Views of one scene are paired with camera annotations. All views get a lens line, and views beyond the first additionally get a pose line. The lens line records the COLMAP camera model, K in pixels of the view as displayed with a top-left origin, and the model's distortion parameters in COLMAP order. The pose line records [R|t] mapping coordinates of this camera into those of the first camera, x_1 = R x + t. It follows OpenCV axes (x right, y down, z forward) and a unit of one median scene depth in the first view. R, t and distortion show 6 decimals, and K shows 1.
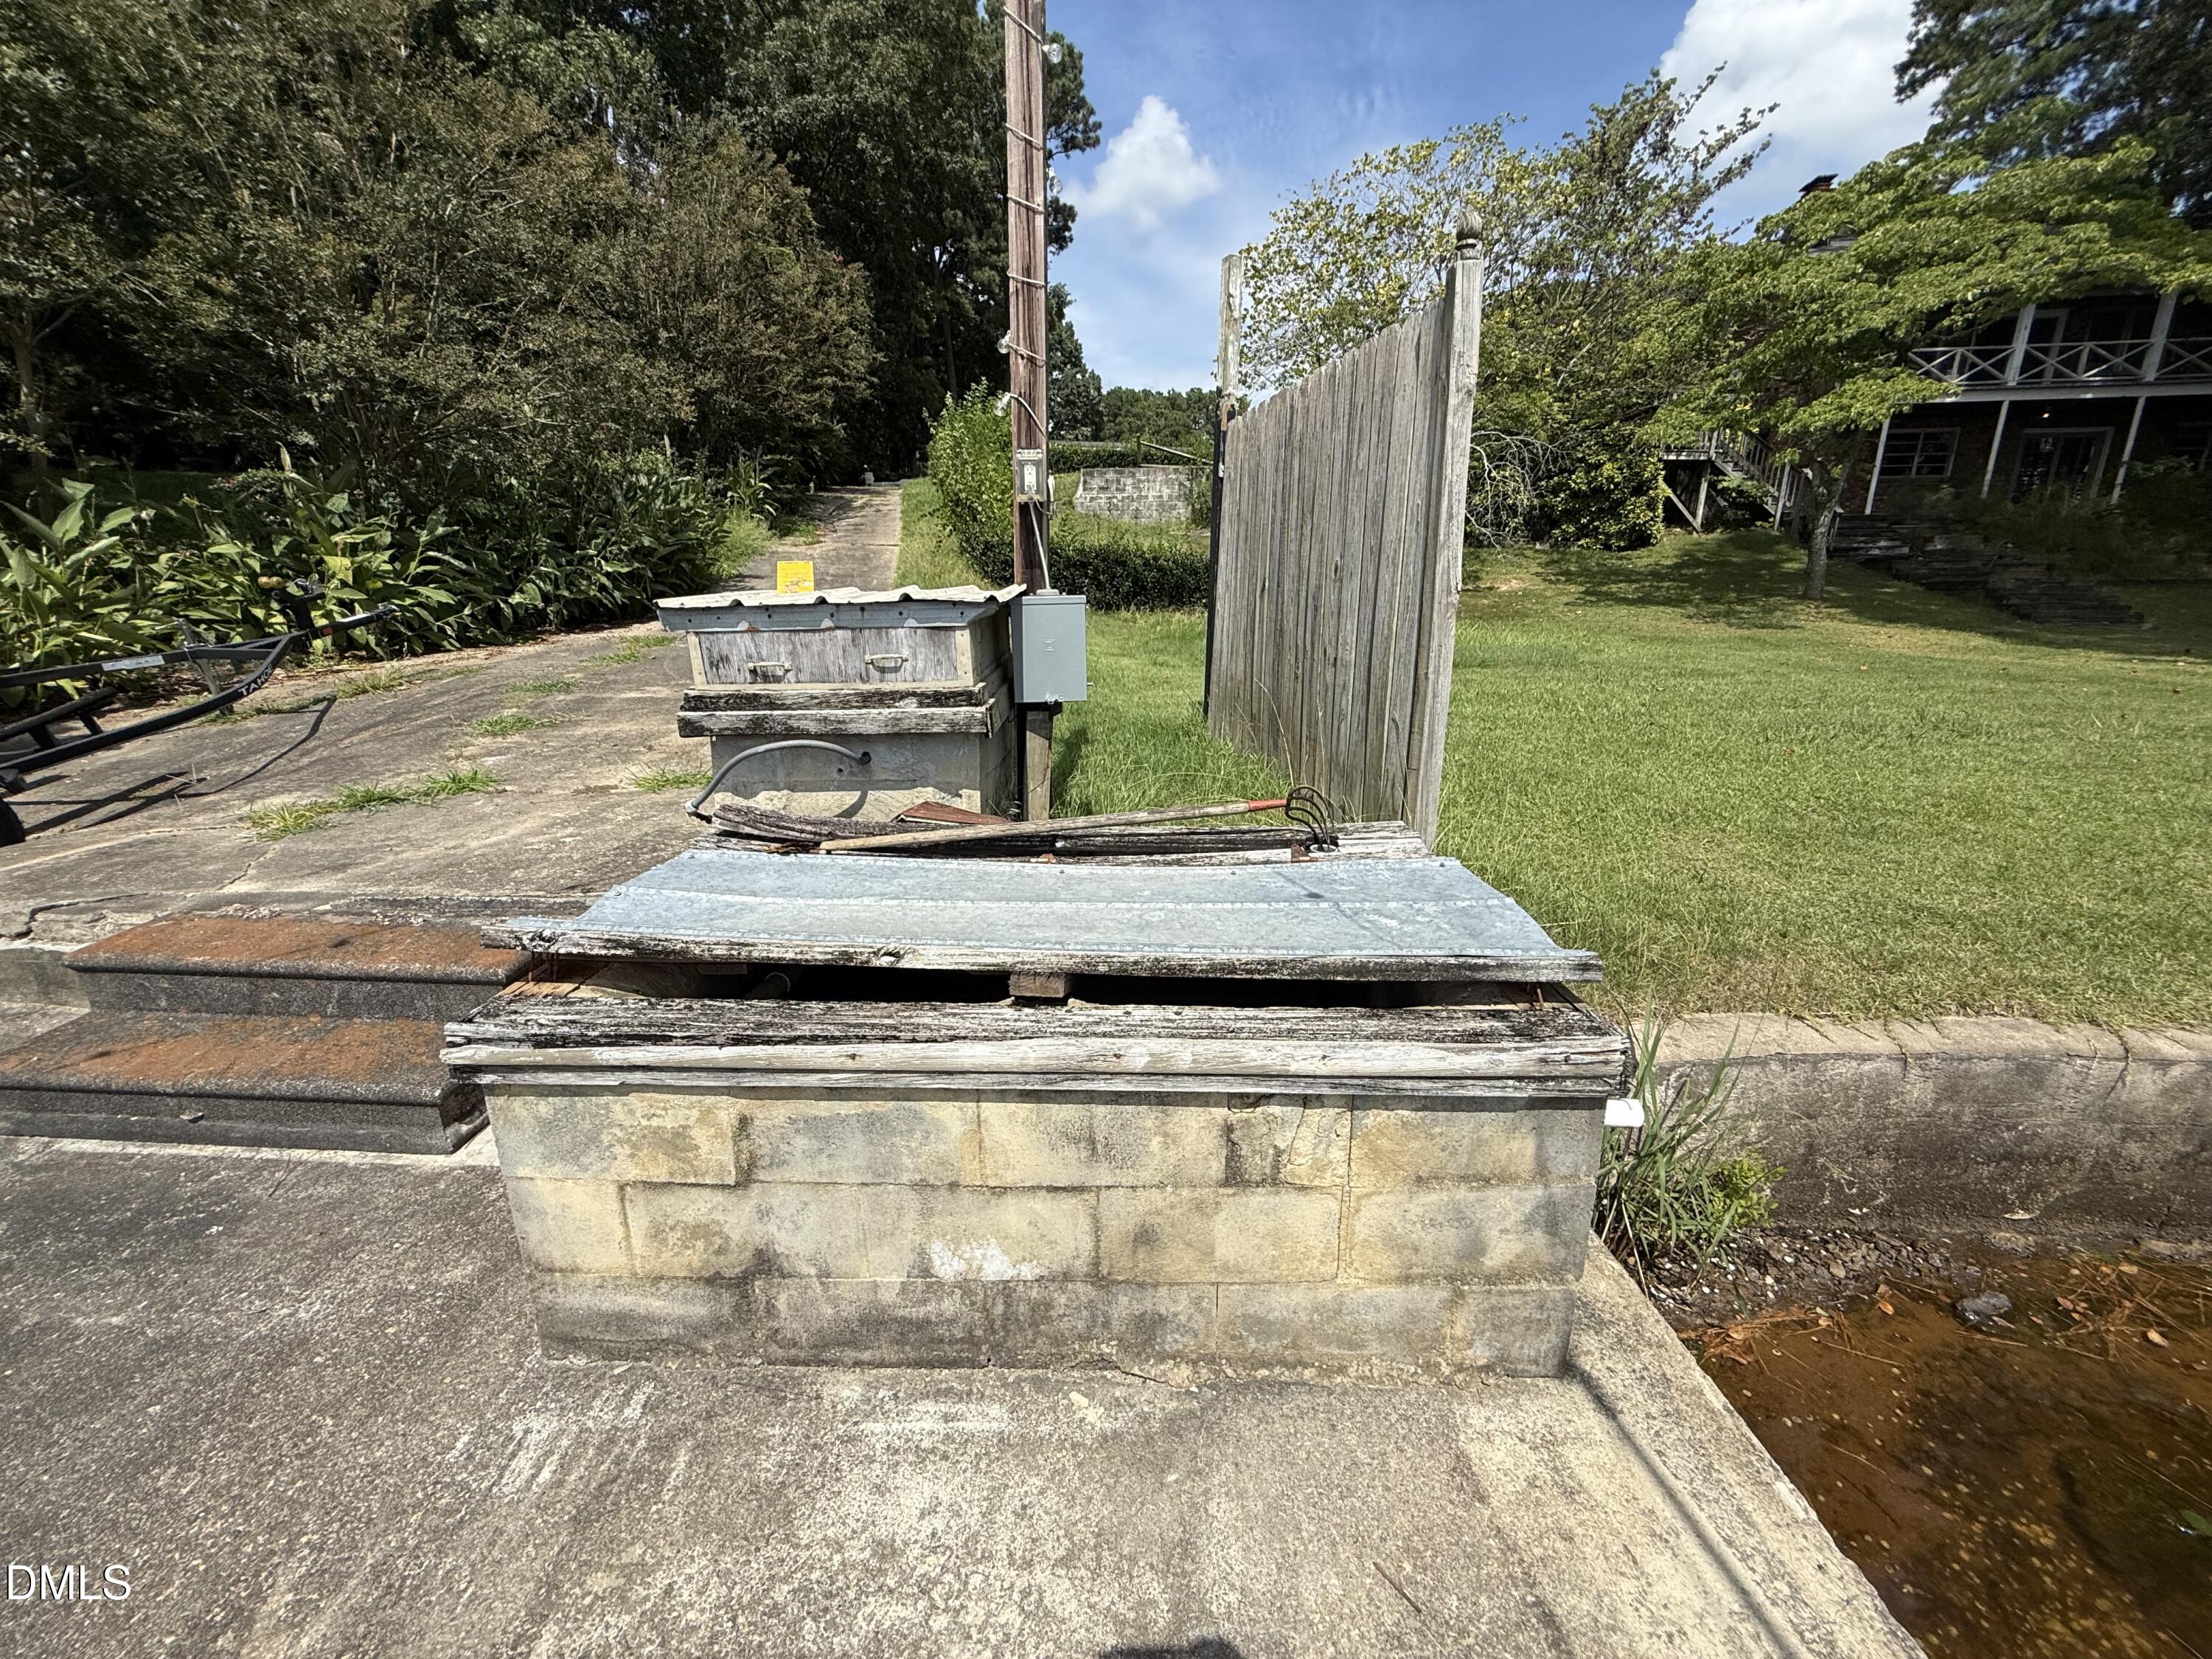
lens RADIAL K [[878.8, 0, 1098.6], [0, 878.8, 827.2], [0, 0, 1]] dist [0.001022, -0.000547]
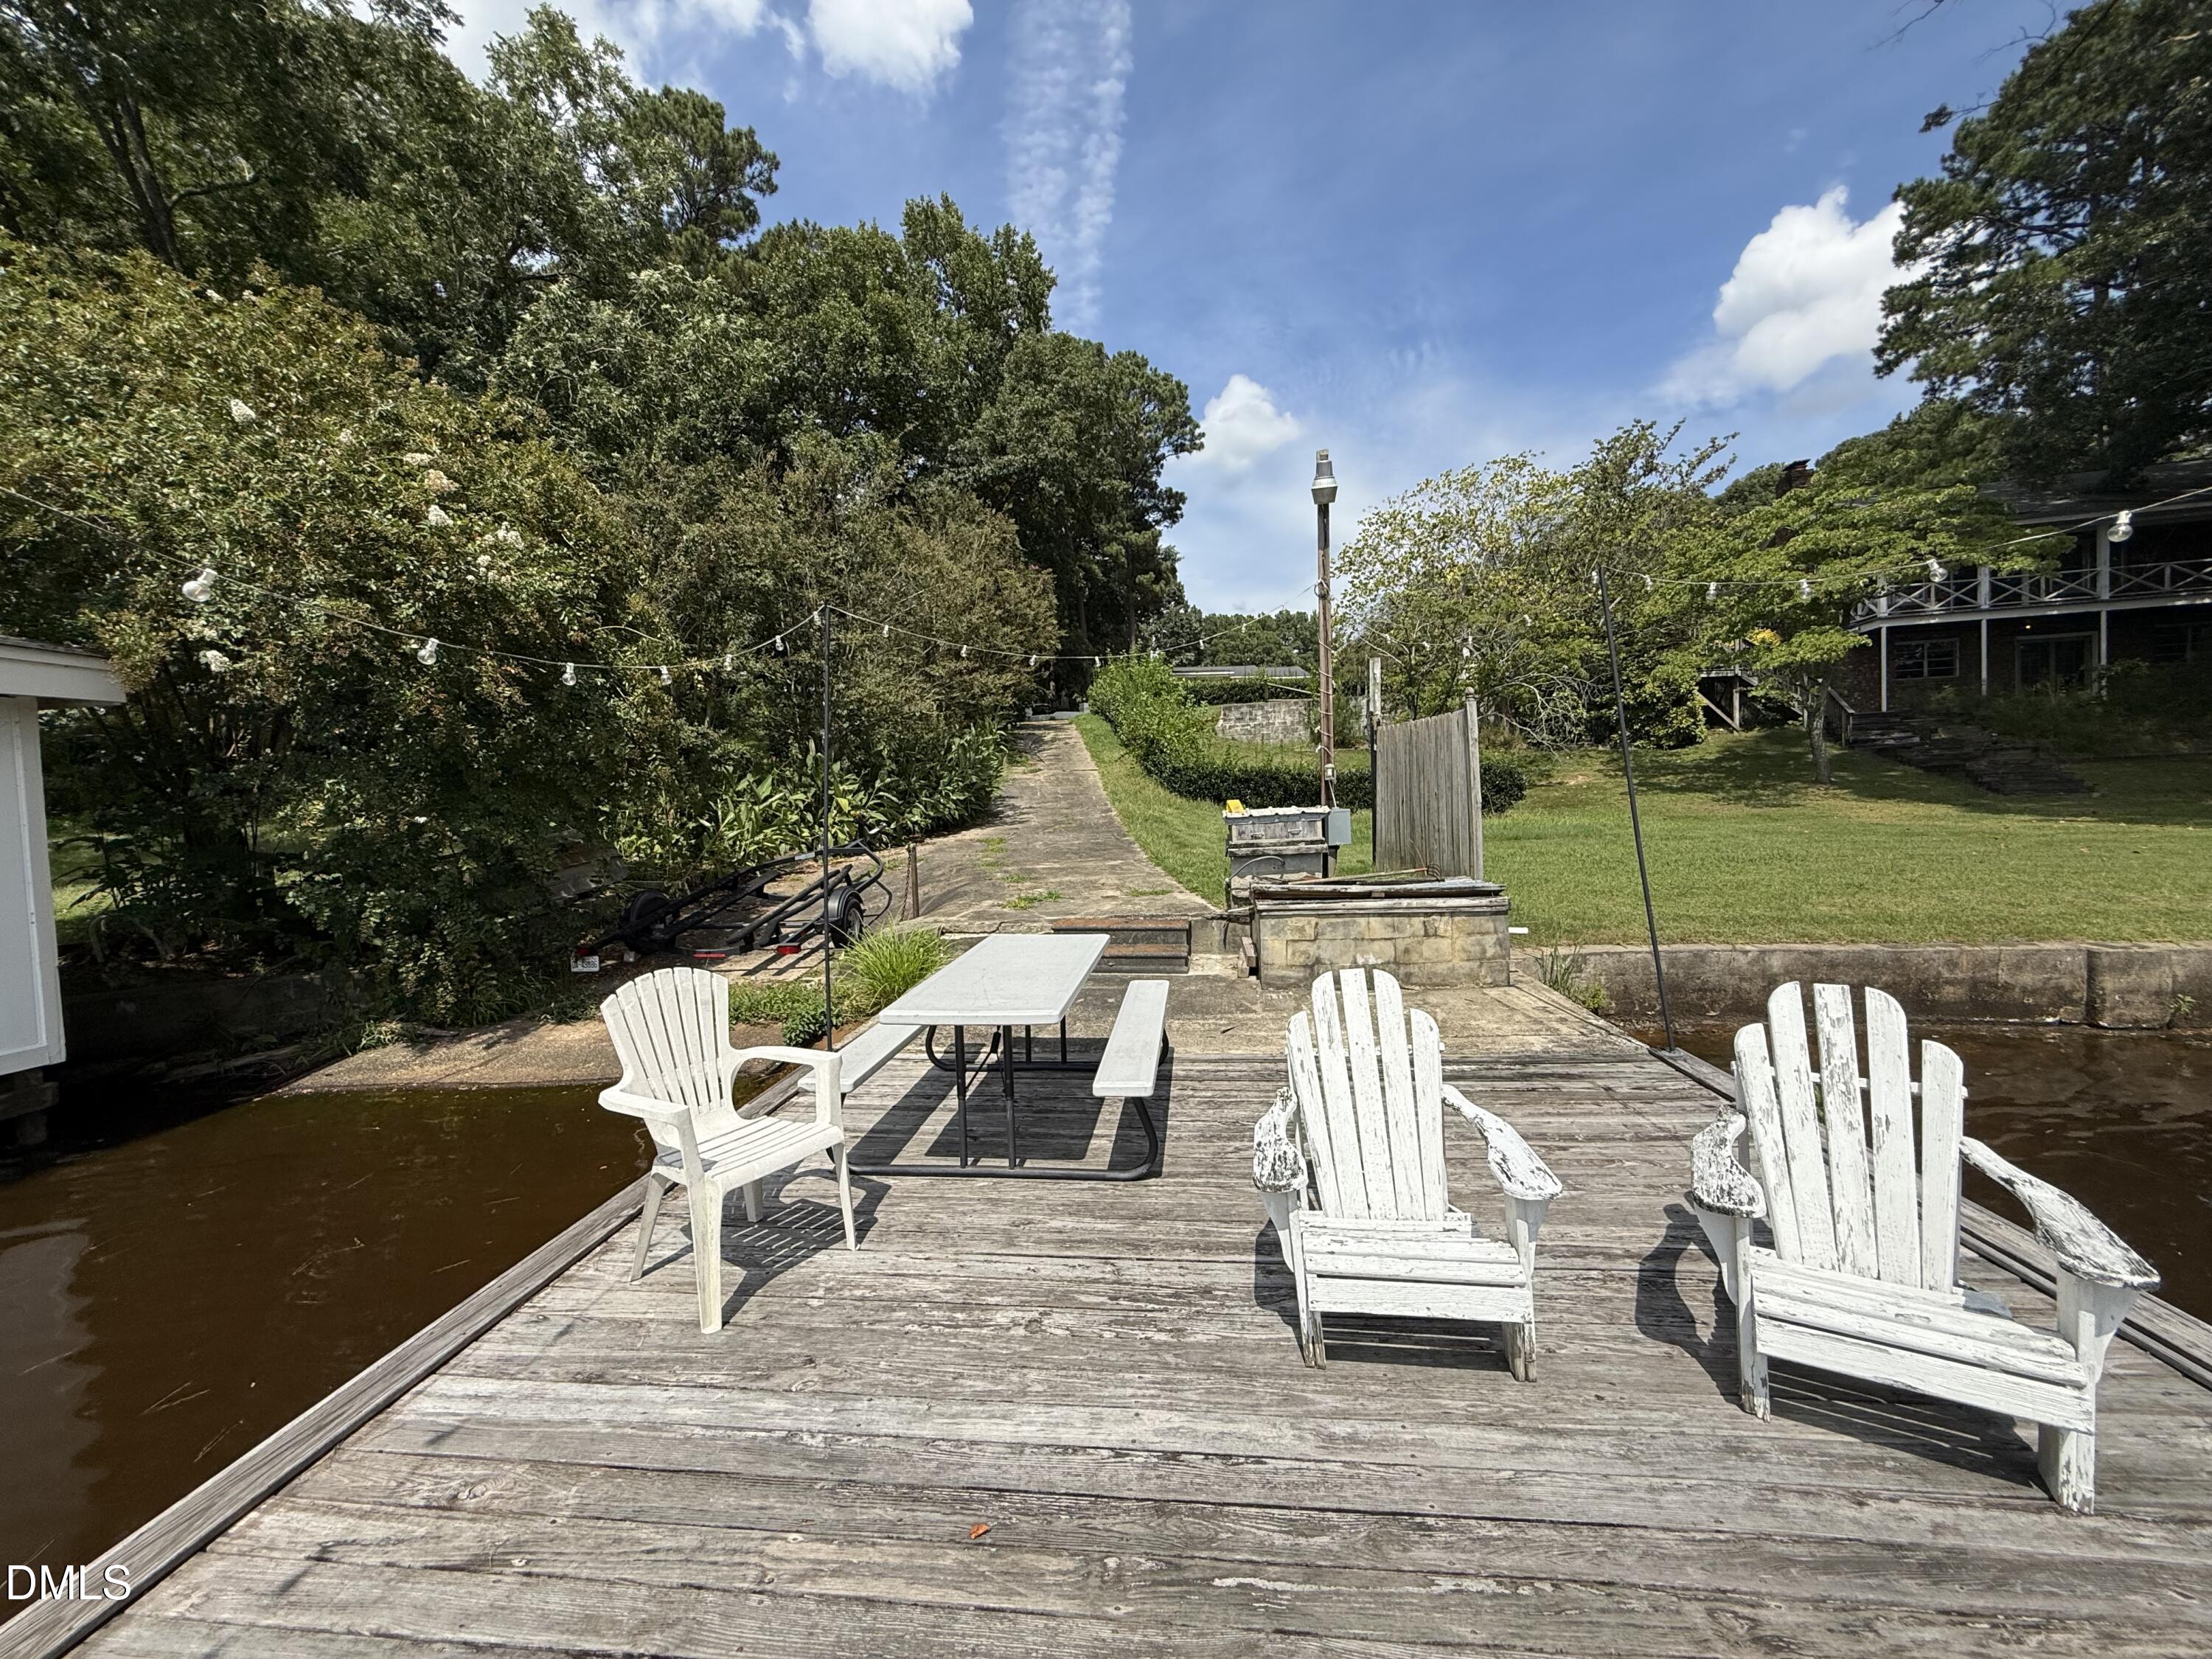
lens RADIAL K [[878.8, 0, 1098.6], [0, 878.8, 827.2], [0, 0, 1]] dist [0.001022, -0.000547]
pose [[0.993450, -0.033481, -0.109253, -0.070860], [0.008360, 0.974845, -0.222727, 0.059594], [0.113962, 0.220355, 0.968740, -0.259607]]
